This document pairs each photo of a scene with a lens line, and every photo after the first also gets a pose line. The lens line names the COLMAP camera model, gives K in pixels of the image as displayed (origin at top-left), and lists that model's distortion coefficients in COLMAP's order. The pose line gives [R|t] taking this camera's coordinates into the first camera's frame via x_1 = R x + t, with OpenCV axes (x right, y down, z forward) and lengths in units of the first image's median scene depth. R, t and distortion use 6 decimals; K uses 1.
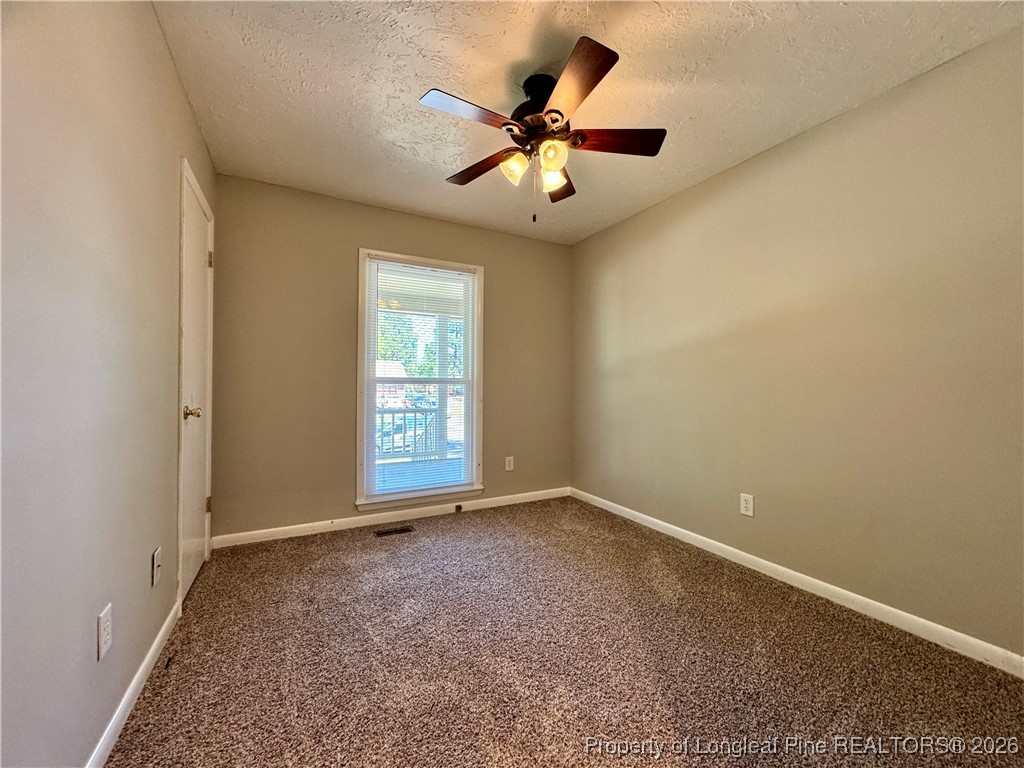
lens RADIAL K [[407.8, 0, 507.4], [0, 407.8, 384.4], [0, 0, 1]] dist [0.000549, -0.000096]
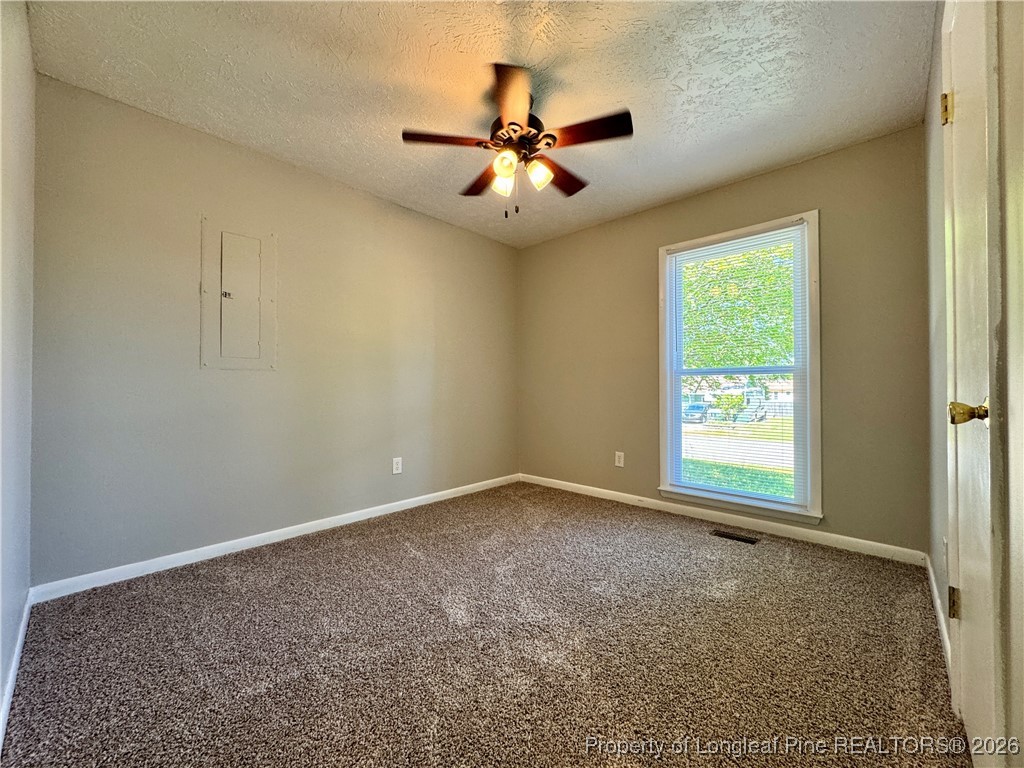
lens RADIAL K [[407.8, 0, 507.4], [0, 407.8, 384.4], [0, 0, 1]] dist [0.000549, -0.000096]
pose [[0.318978, -0.003180, -0.947757, 0.459702], [0.020942, 0.999774, 0.003694, 0.005986], [0.947531, -0.021026, 0.318973, 0.254155]]
